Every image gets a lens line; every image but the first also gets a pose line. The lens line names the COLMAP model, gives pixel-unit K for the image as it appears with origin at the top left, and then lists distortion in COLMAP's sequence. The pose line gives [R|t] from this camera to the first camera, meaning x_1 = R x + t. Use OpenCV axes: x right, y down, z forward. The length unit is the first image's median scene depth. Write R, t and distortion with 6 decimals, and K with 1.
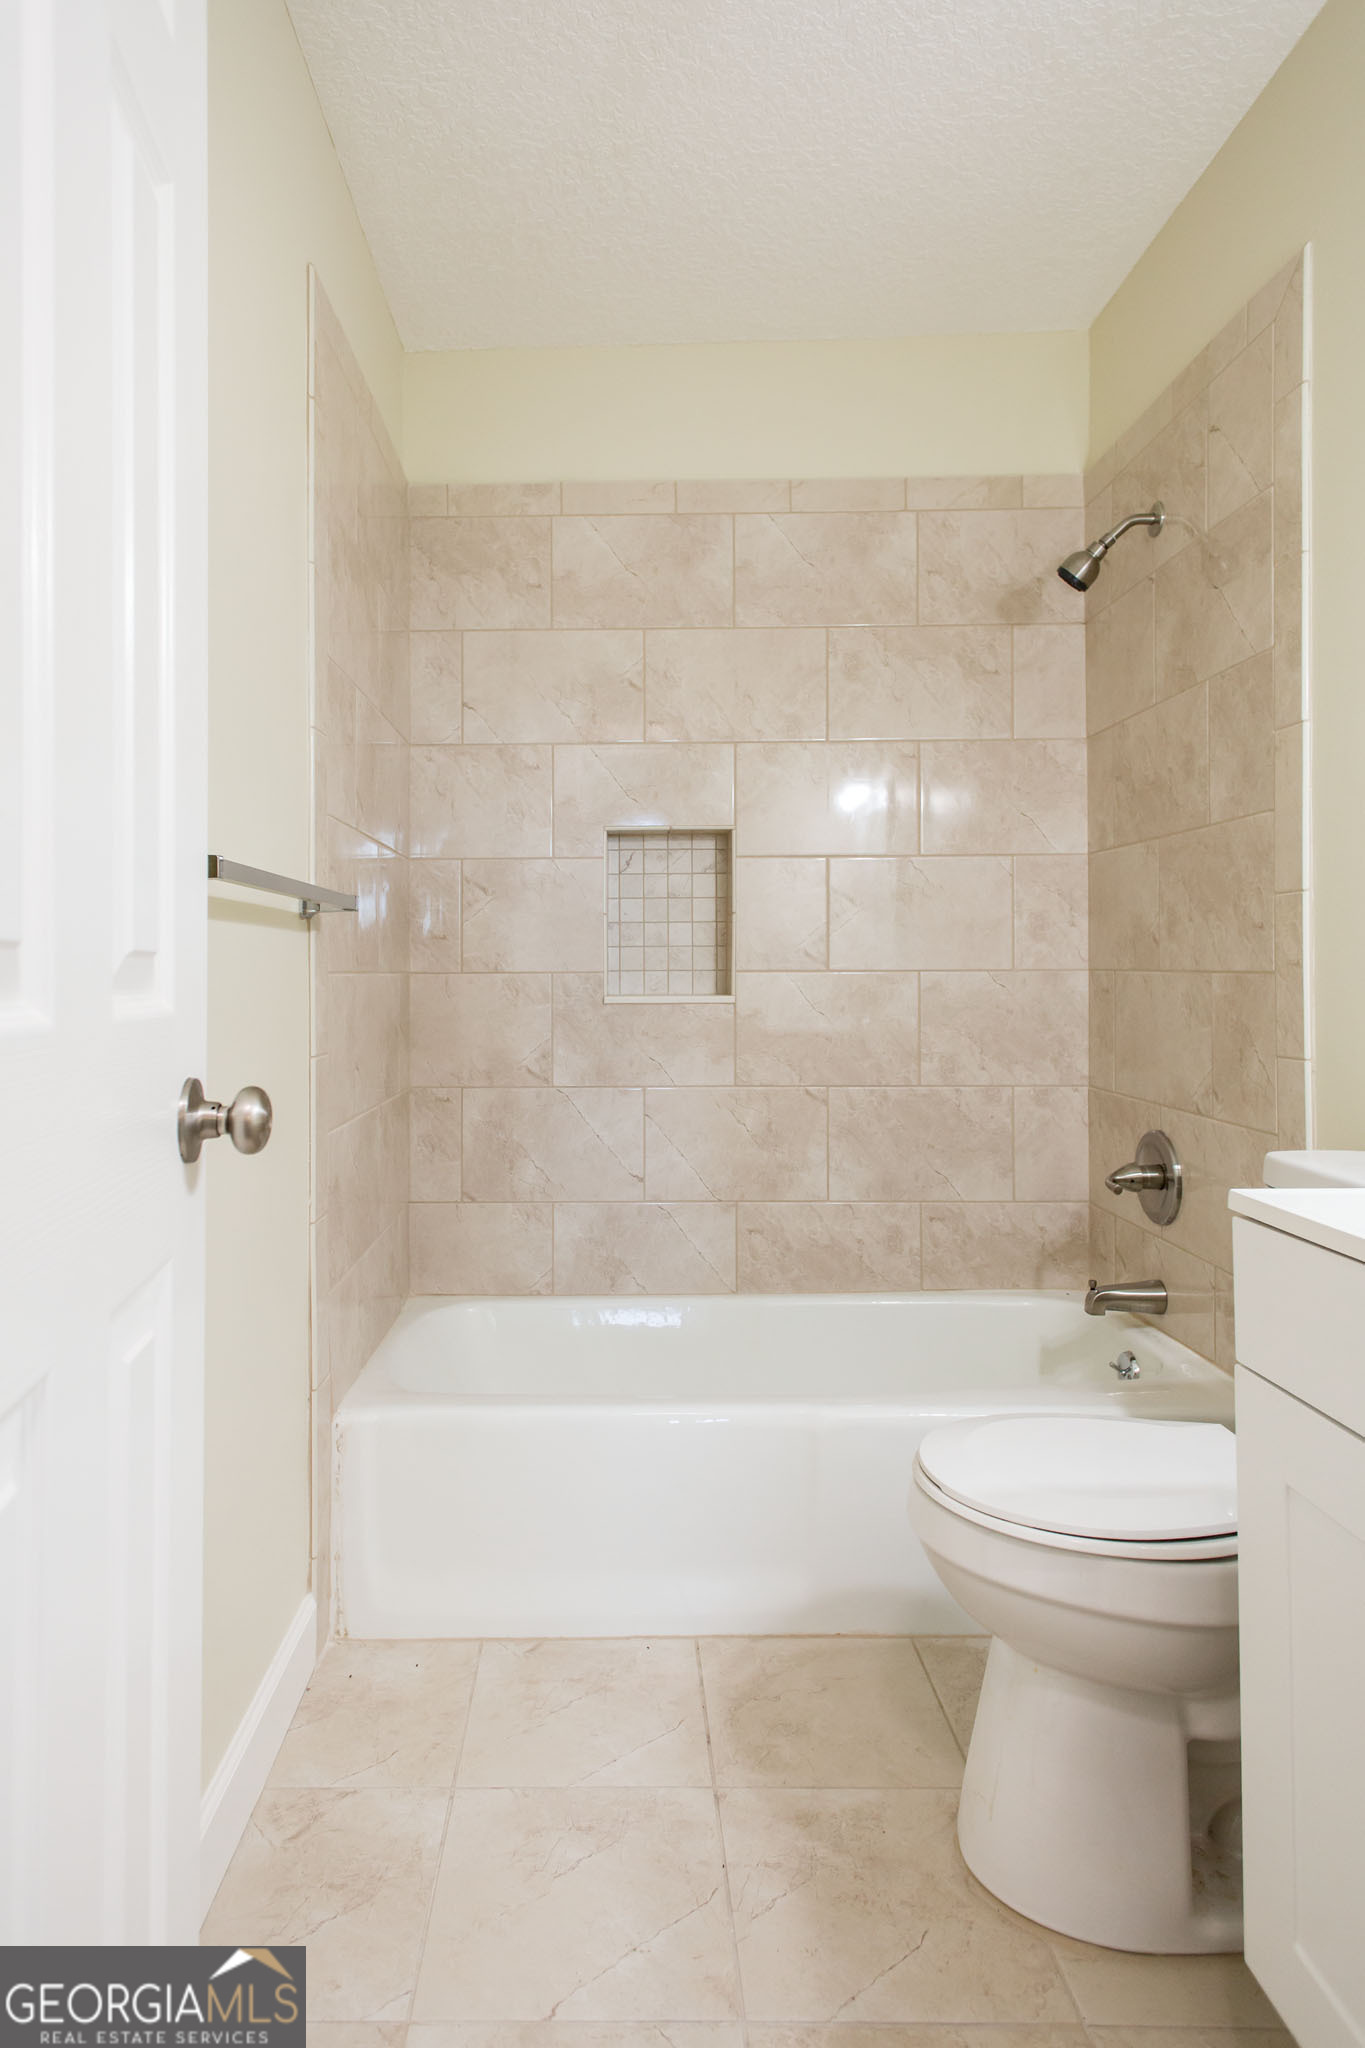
lens RADIAL K [[1163.6, 0, 677.5], [0, 1163.6, 1023.6], [0, 0, 1]] dist [0.019032, -0.001653]
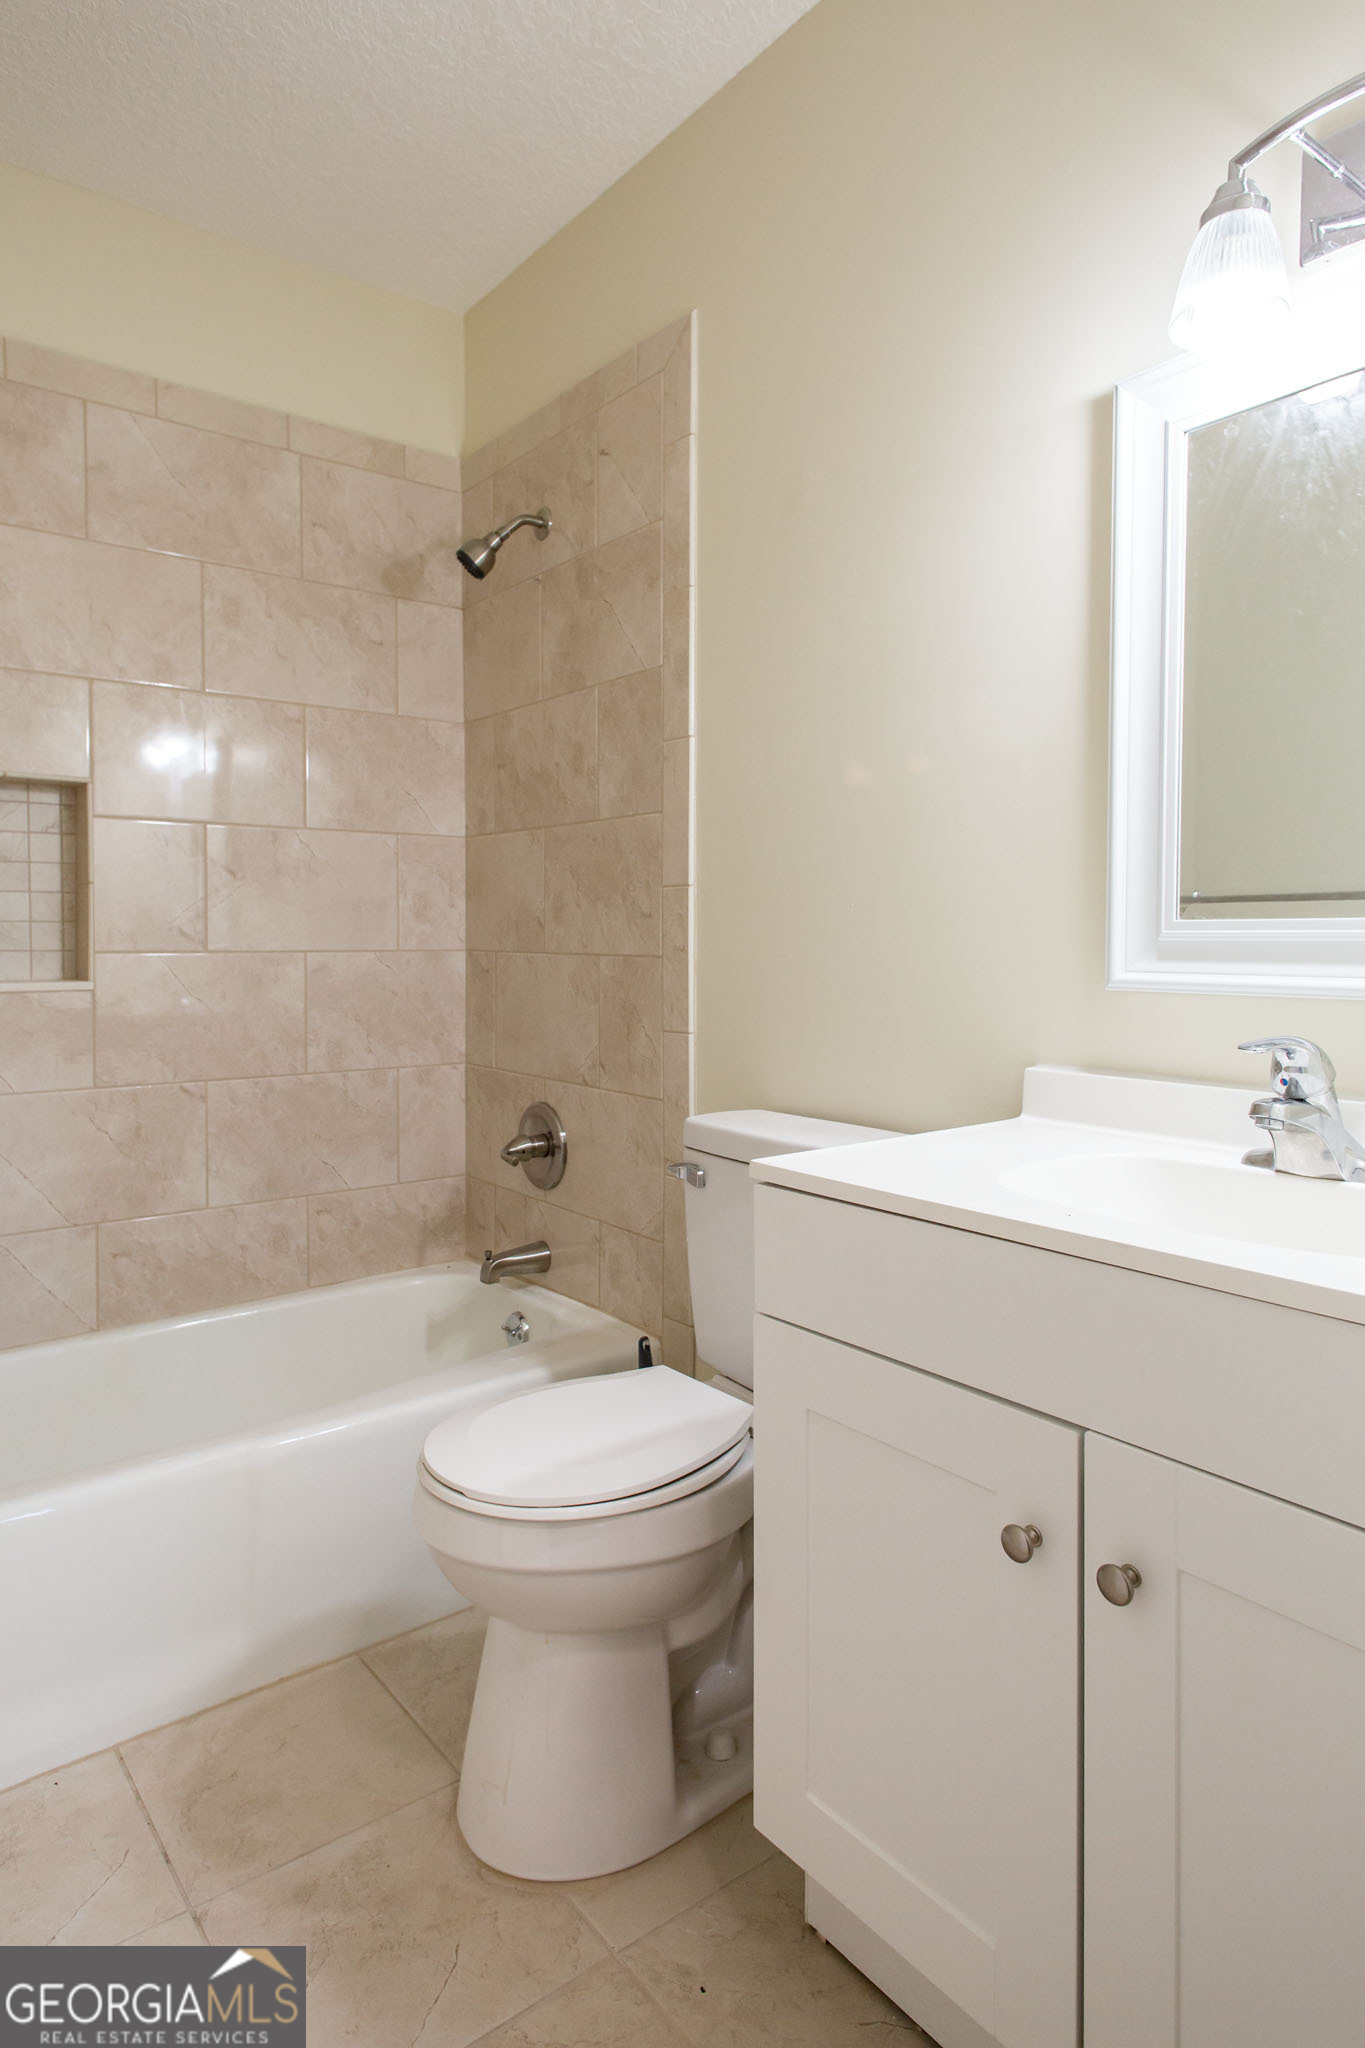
lens RADIAL K [[1163.6, 0, 677.5], [0, 1163.6, 1023.6], [0, 0, 1]] dist [0.019032, -0.001653]
pose [[0.805638, -0.036771, 0.591265, -0.115620], [0.020851, 0.999213, 0.033731, -0.013566], [-0.592041, -0.014846, 0.805771, 0.069686]]
